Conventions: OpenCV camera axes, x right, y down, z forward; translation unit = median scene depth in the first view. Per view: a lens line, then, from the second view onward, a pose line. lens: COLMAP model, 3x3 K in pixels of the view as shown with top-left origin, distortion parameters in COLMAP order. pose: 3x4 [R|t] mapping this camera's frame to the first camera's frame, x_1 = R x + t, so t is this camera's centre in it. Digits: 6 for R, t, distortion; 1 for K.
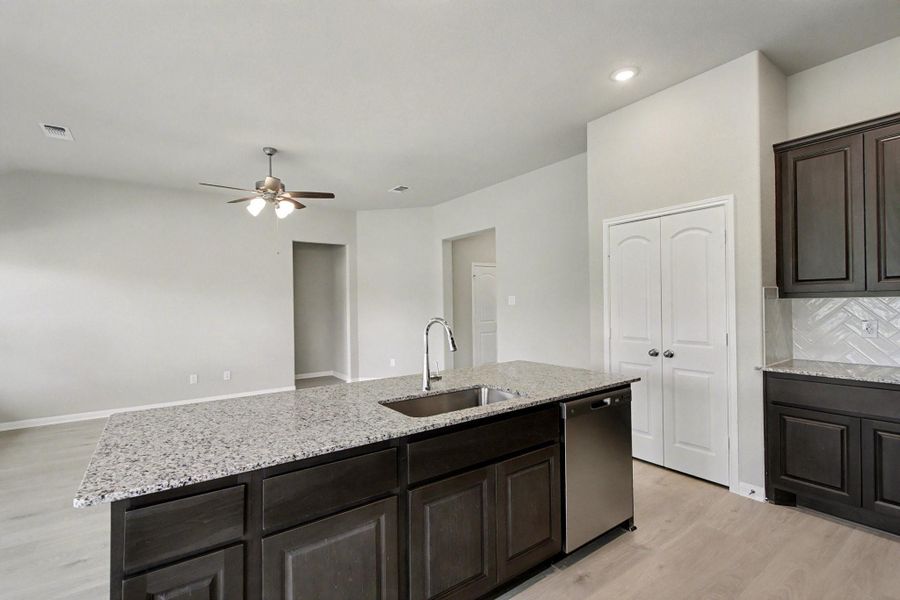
lens RADIAL K [[403.5, 0, 428.1], [0, 403.5, 303.1], [0, 0, 1]] dist [0.011139, 0.000263]
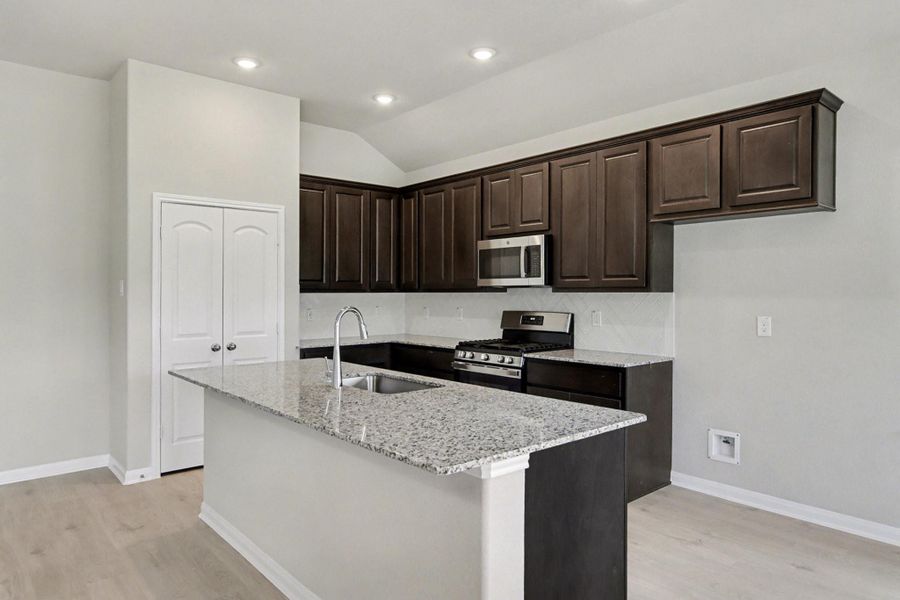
lens RADIAL K [[576.8, 0, 472.2], [0, 576.8, 298.2], [0, 0, 1]] dist [-0.004187, -0.000950]
pose [[-0.131898, 0.007451, 0.991235, -0.910061], [0.003047, 0.999970, -0.007111, 0.017087], [-0.991259, 0.002082, -0.131916, 0.588590]]
